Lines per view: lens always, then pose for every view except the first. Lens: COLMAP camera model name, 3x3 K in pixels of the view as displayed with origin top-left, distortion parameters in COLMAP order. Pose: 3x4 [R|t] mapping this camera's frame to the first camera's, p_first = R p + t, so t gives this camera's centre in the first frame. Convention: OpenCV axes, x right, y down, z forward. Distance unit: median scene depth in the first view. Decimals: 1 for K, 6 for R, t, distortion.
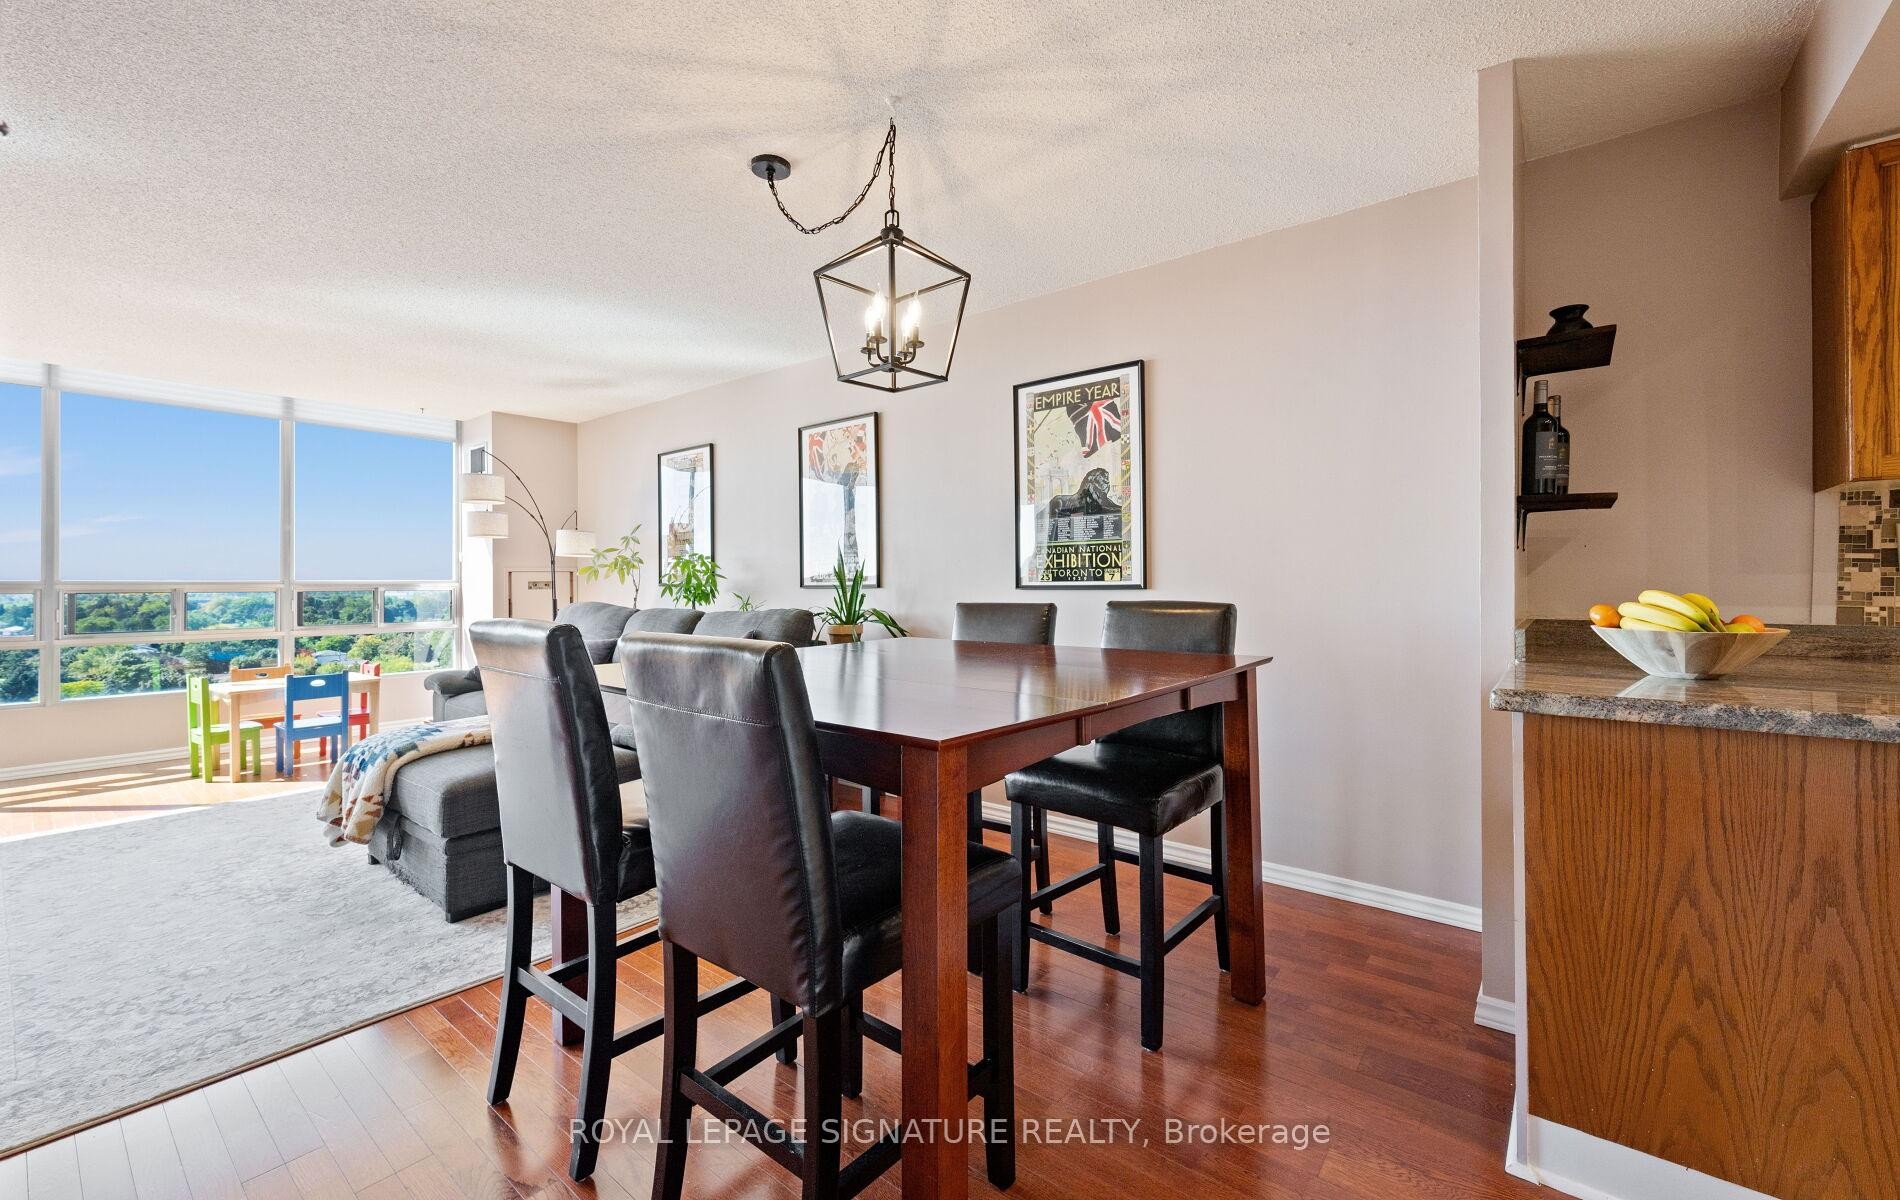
lens RADIAL K [[774.9, 0, 950.2], [0, 774.9, 583.2], [0, 0, 1]] dist [0.004855, -0.000321]
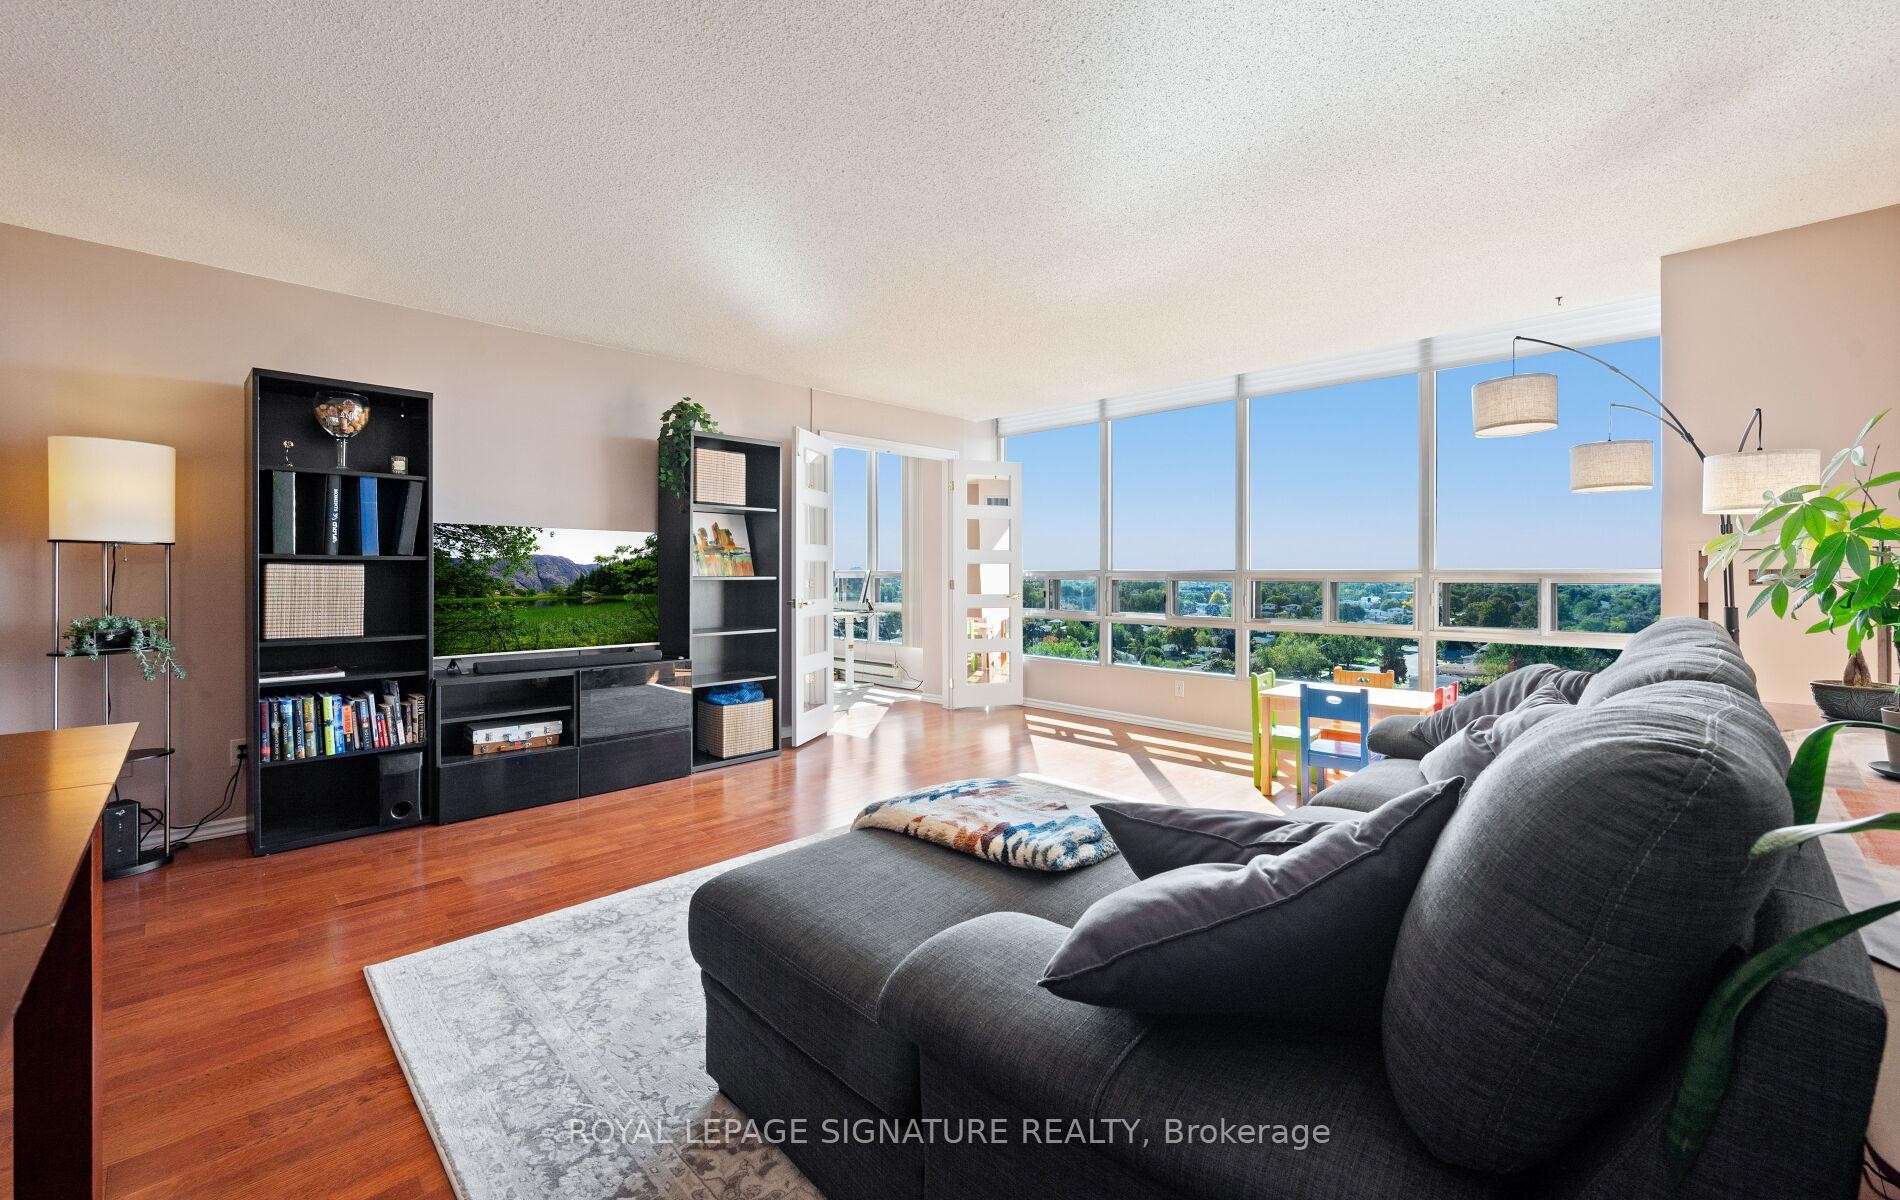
lens RADIAL K [[780.4, 0, 954.8], [0, 780.4, 576.1], [0, 0, 1]] dist [0.000519, -0.000456]
pose [[-0.099138, 0.007827, -0.995043, -0.000370], [-0.000605, 0.999968, 0.007926, -0.001423], [0.995074, 0.001388, -0.099130, 0.988633]]
